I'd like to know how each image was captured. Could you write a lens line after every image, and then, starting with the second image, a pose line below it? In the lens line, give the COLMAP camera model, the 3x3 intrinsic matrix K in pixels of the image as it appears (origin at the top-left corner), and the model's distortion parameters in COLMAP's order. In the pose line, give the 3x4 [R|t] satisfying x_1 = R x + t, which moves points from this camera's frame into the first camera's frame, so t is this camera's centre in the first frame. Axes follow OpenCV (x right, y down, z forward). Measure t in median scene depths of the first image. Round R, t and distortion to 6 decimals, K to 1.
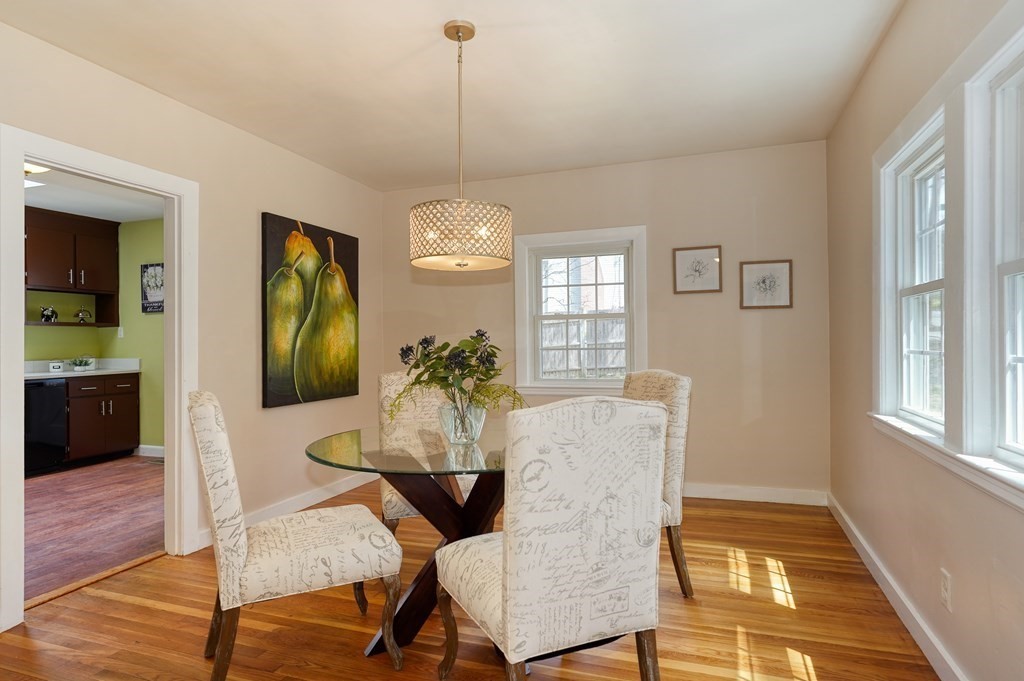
lens RADIAL K [[572.8, 0, 514.7], [0, 572.8, 341.0], [0, 0, 1]] dist [-0.014727, 0.007994]
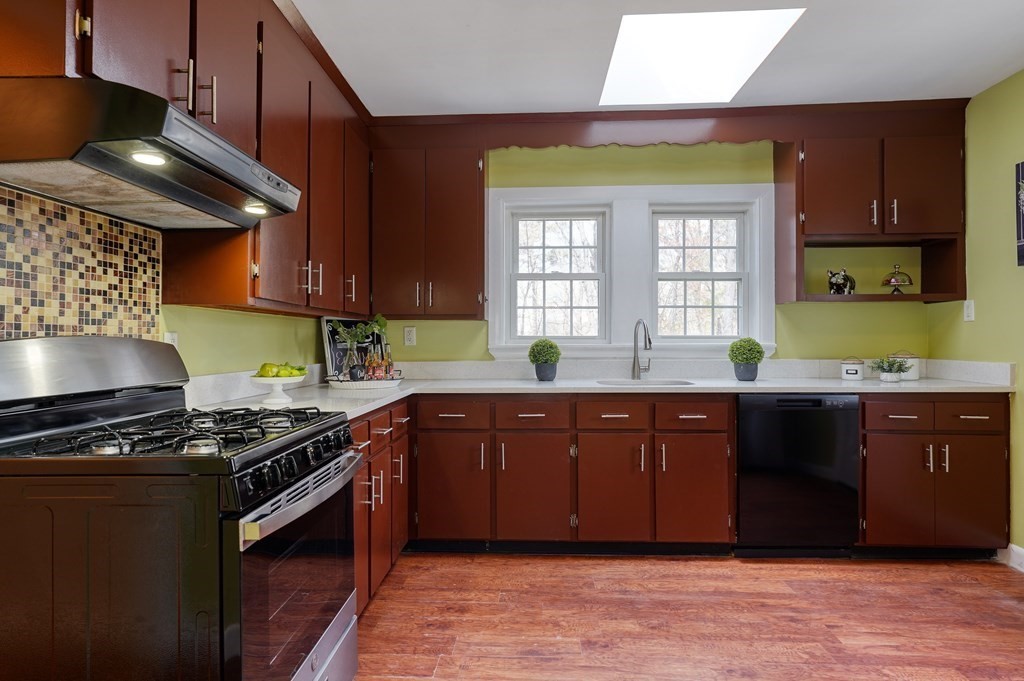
lens RADIAL K [[572.8, 0, 496.3], [0, 572.8, 341.6], [0, 0, 1]] dist [-0.014727, 0.007994]
pose [[0.265907, 0.009044, -0.963956, -0.323601], [0.003641, 0.999939, 0.010386, 0.007038], [0.963992, -0.006271, 0.265858, 0.472570]]
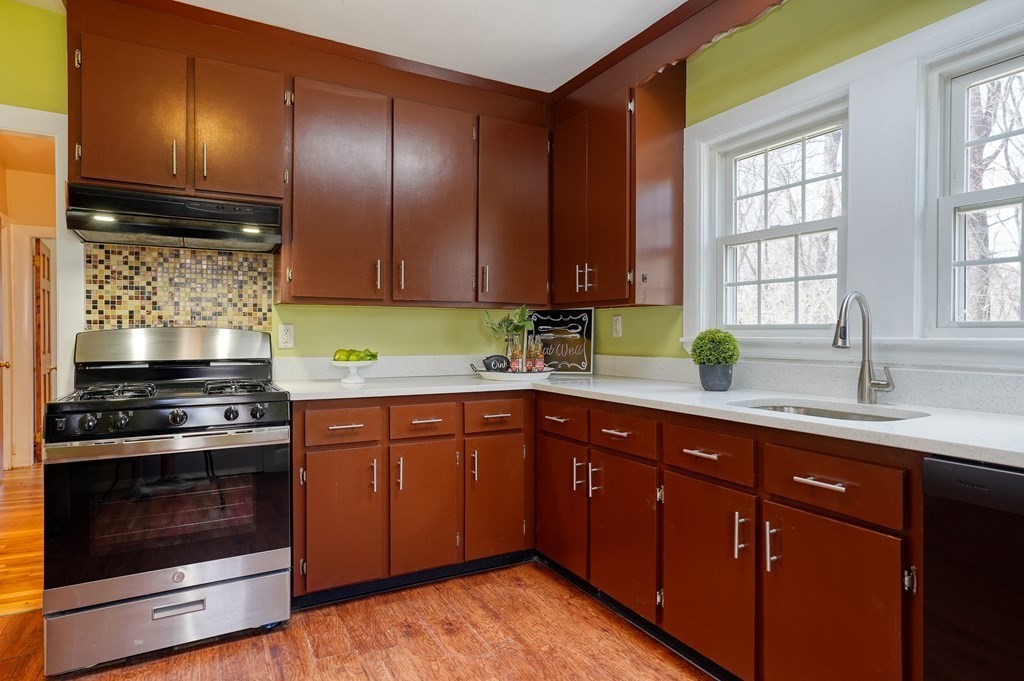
lens RADIAL K [[572.8, 0, 506.8], [0, 572.8, 333.2], [0, 0, 1]] dist [-0.014727, 0.007994]
pose [[-0.677285, 0.009497, -0.735659, -0.501340], [0.006373, 0.999955, 0.007042, 0.009877], [0.735693, 0.000082, -0.677315, 0.884266]]
